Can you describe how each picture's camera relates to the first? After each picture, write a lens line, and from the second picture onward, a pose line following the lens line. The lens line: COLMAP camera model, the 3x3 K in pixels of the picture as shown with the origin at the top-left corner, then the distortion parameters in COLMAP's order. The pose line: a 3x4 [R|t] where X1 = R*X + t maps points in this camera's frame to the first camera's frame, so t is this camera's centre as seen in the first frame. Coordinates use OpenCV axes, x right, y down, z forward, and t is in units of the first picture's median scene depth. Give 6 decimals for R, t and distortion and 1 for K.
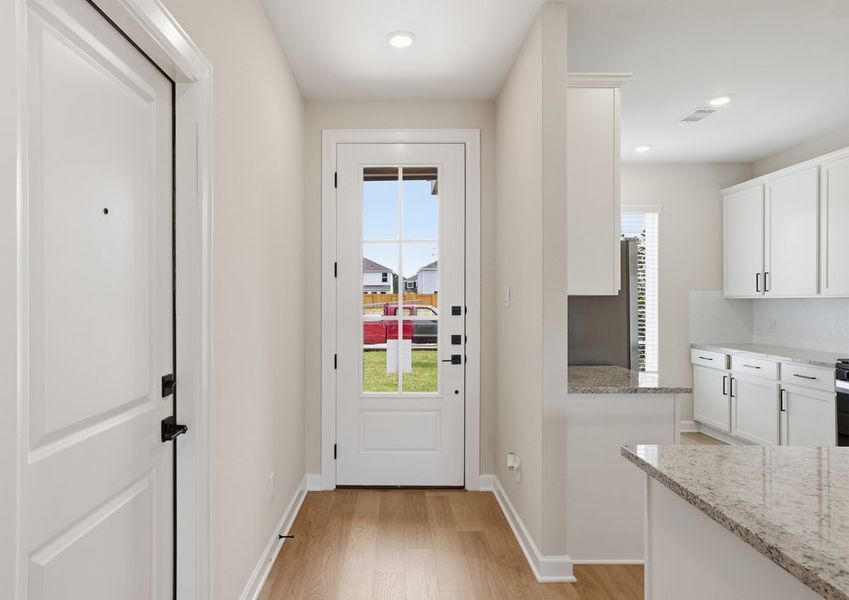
lens RADIAL K [[527.4, 0, 398.7], [0, 527.4, 297.3], [0, 0, 1]] dist [-0.015560, 0.027874]
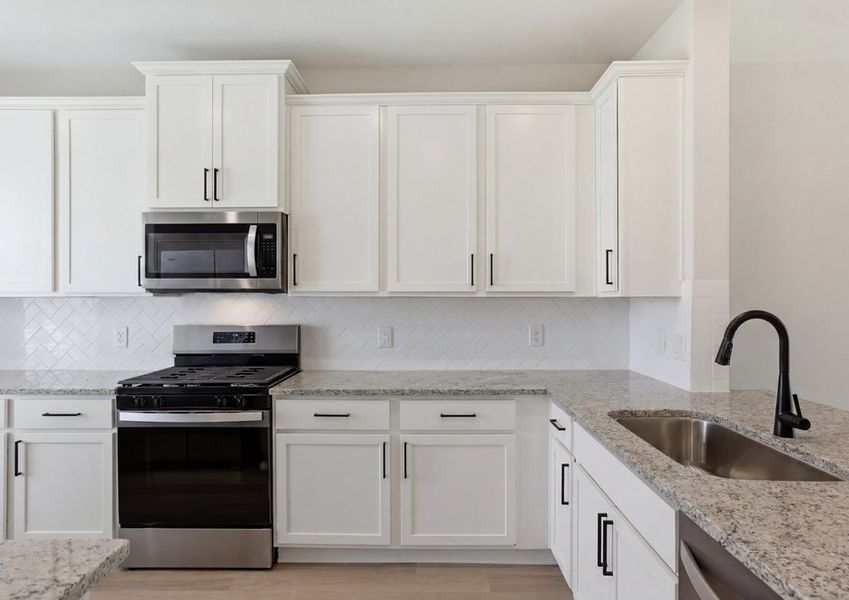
lens RADIAL K [[508.9, 0, 419.5], [0, 508.9, 301.7], [0, 0, 1]] dist [-0.010076, 0.007410]
pose [[0.029952, -0.001270, 0.999551, 0.148360], [-0.005682, 0.999983, 0.001441, 0.004104], [-0.999535, -0.005723, 0.029944, 0.557919]]
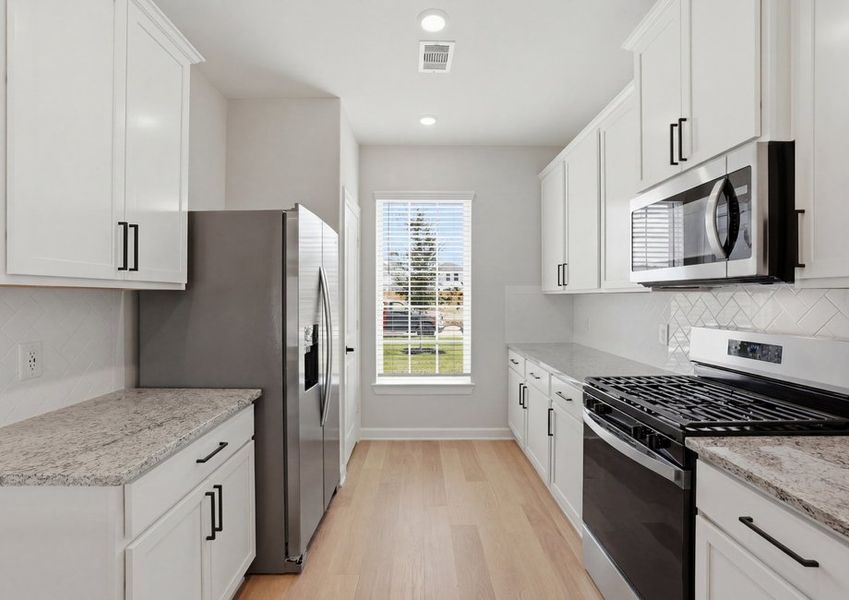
lens RADIAL K [[397.2, 0, 421.0], [0, 397.2, 297.1], [0, 0, 1]] dist [-0.028494, 0.007035]
pose [[0.999999, -0.001677, 0.000064, 0.594528], [0.001677, 0.999971, 0.007493, 0.002689], [-0.000077, -0.007493, 0.999972, 0.455925]]
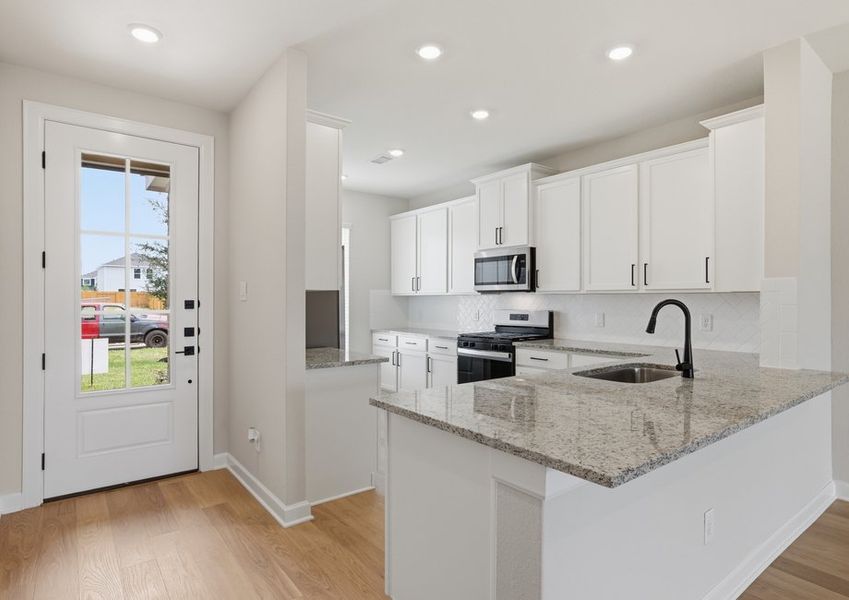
lens RADIAL K [[466.5, 0, 415.6], [0, 466.5, 299.3], [0, 0, 1]] dist [-0.002049, 0.005546]
pose [[0.801644, 0.000261, 0.597801, -0.086996], [-0.004131, 0.999978, 0.005103, 0.007751], [-0.597787, -0.006560, 0.801628, -0.019649]]
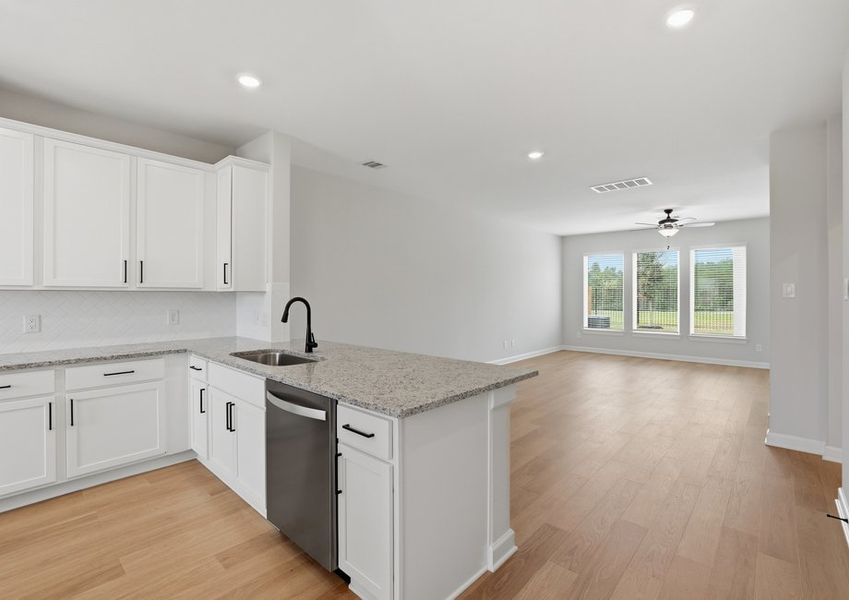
lens RADIAL K [[397.2, 0, 418.4], [0, 397.2, 296.3], [0, 0, 1]] dist [-0.028494, 0.007035]
pose [[-0.727887, 0.000459, 0.685697, -0.091980], [-0.002453, 0.999992, -0.003273, 0.010402], [-0.685693, -0.004064, -0.727880, 0.674667]]
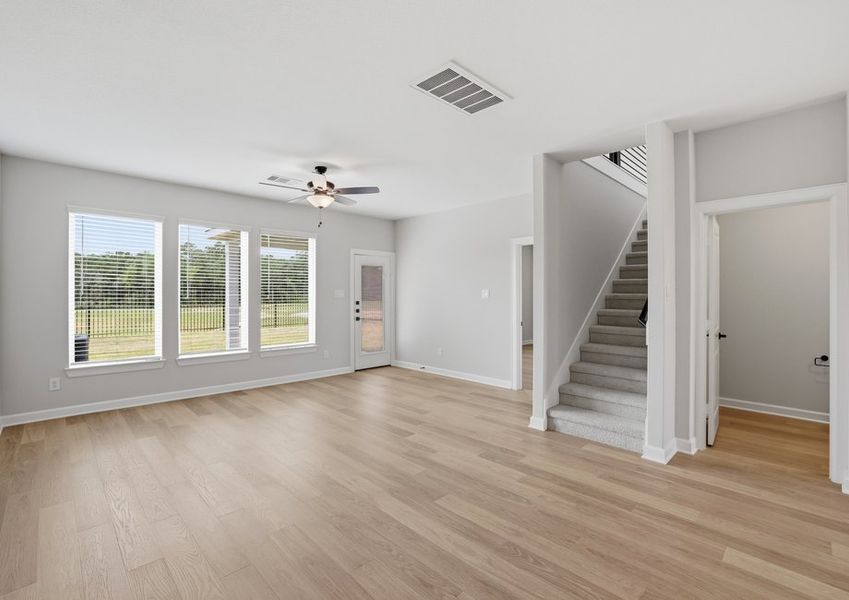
lens RADIAL K [[397.2, 0, 418.7], [0, 397.2, 294.8], [0, 0, 1]] dist [-0.028494, 0.007035]
pose [[-0.727041, -0.001324, -0.686593, 0.886084], [0.002530, 0.999986, -0.004608, 0.000564], [0.686589, -0.005088, -0.727028, -0.313339]]
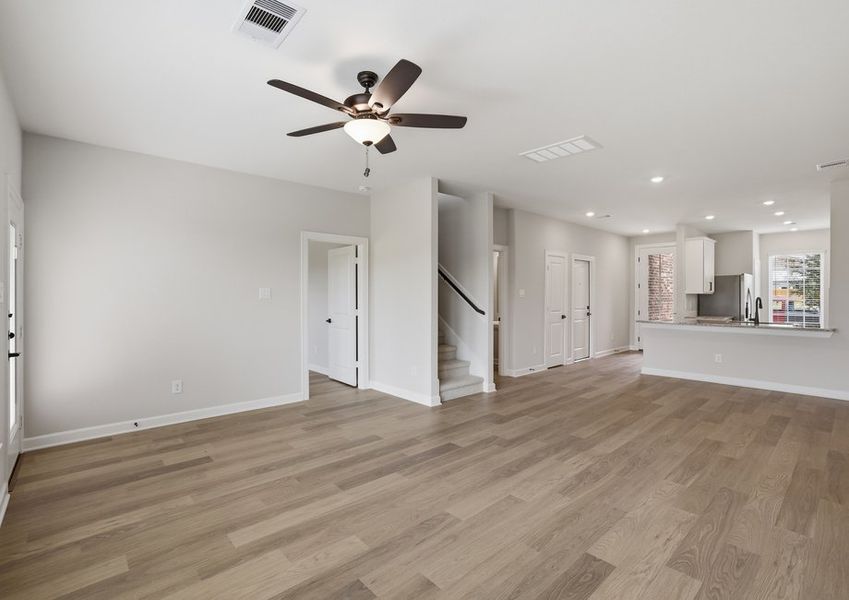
lens RADIAL K [[397.2, 0, 423.1], [0, 397.2, 297.9], [0, 0, 1]] dist [-0.028494, 0.007035]
pose [[0.665139, 0.004024, -0.746708, 0.862373], [0.004613, 0.999944, 0.009497, -0.005808], [0.746705, -0.009762, 0.665084, -1.756373]]
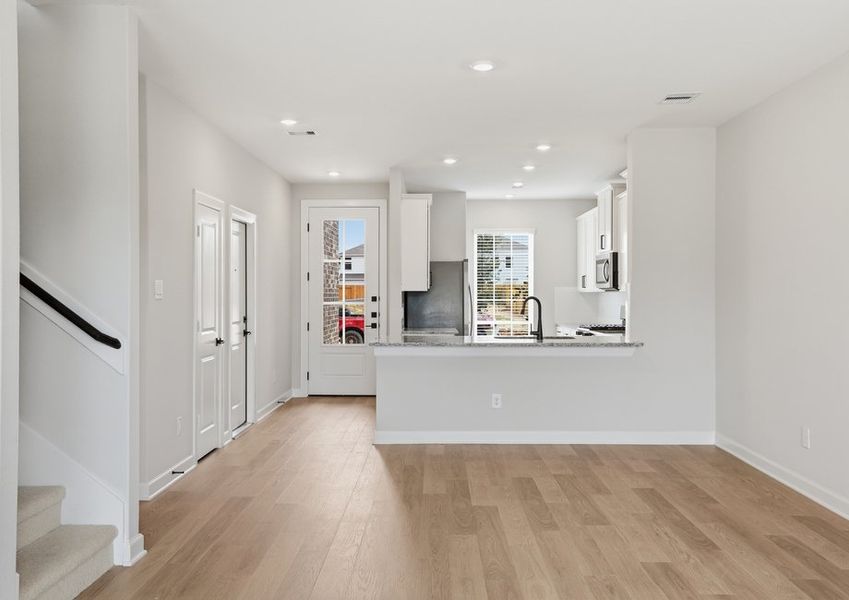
lens RADIAL K [[742.8, 0, 412.8], [0, 742.8, 292.9], [0, 0, 1]] dist [0.014310, 0.010264]
pose [[0.999389, -0.001696, -0.034924, 0.336186], [0.001765, 0.999997, 0.001945, -0.001301], [0.034921, -0.002005, 0.999388, -1.575189]]
